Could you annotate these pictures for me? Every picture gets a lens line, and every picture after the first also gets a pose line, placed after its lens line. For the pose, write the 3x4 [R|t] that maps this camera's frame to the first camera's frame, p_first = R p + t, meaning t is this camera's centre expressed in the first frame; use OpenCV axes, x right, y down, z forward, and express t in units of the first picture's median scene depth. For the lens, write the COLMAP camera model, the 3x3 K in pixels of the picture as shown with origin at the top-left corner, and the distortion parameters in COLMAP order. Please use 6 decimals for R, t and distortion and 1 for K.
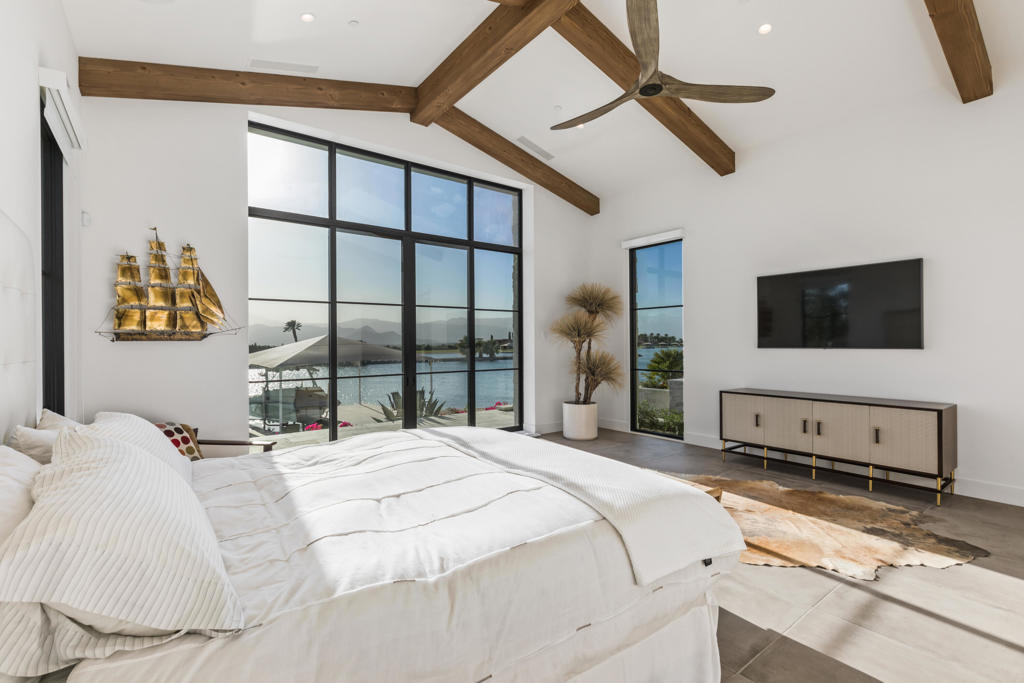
lens RADIAL K [[462.3, 0, 512.0], [0, 462.3, 341.5], [0, 0, 1]] dist [0.000130, -0.000232]
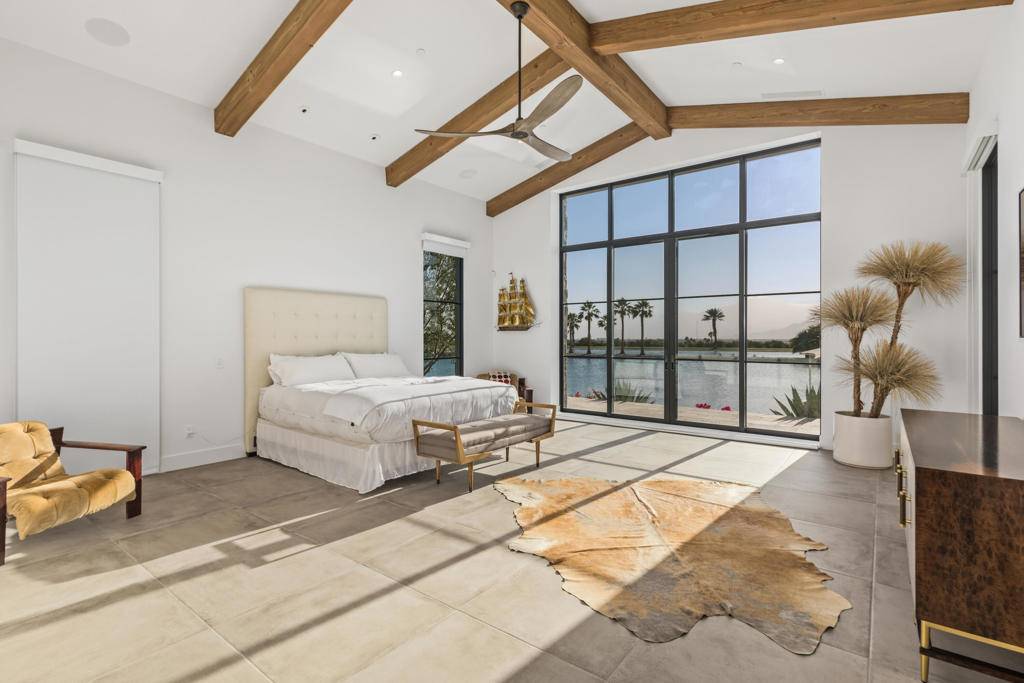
lens RADIAL K [[484.9, 0, 512.0], [0, 484.9, 341.5], [0, 0, 1]] dist [-0.002199, -0.000573]
pose [[0.261442, 0.012676, -0.965136, 1.087664], [0.000627, 0.999911, 0.013303, 0.014795], [0.965219, -0.004083, 0.261411, 0.419257]]
